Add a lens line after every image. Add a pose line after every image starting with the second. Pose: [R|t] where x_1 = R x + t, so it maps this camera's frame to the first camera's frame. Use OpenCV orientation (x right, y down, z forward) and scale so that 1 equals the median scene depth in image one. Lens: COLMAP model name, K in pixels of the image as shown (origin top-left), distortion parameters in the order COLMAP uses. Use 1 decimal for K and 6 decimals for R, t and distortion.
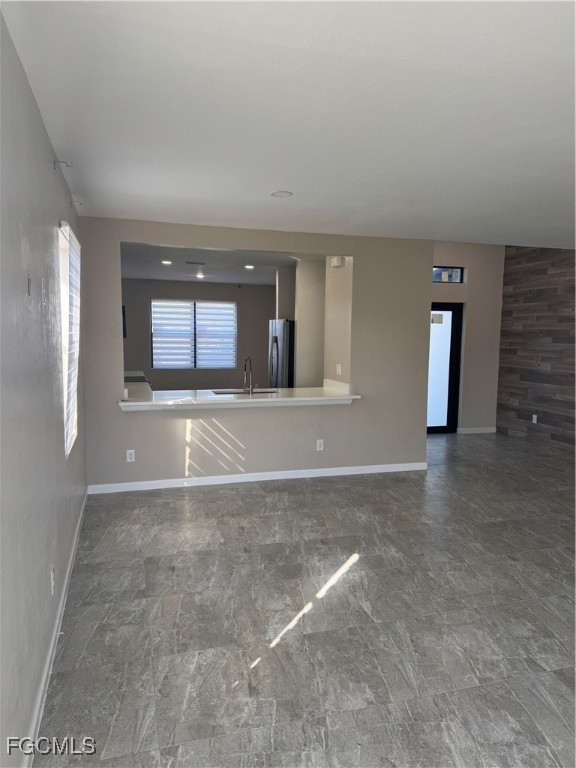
lens RADIAL K [[537.9, 0, 282.1], [0, 537.9, 382.2], [0, 0, 1]] dist [0.050103, -0.051684]
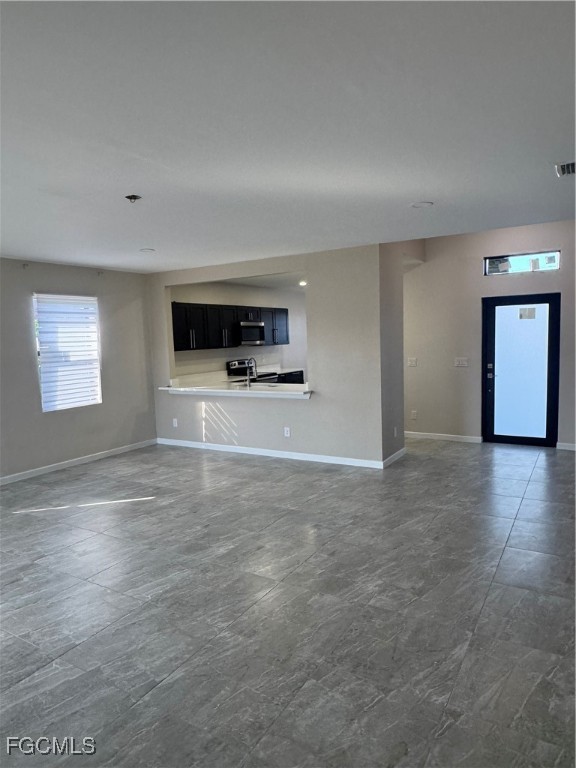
lens RADIAL K [[491.9, 0, 285.1], [0, 491.9, 392.3], [0, 0, 1]] dist [-0.004928, 0.000762]
pose [[0.679042, 0.051365, -0.732300, 0.929523], [-0.030860, 0.998665, 0.041433, -0.017755], [0.733450, -0.005536, 0.679720, 0.267469]]
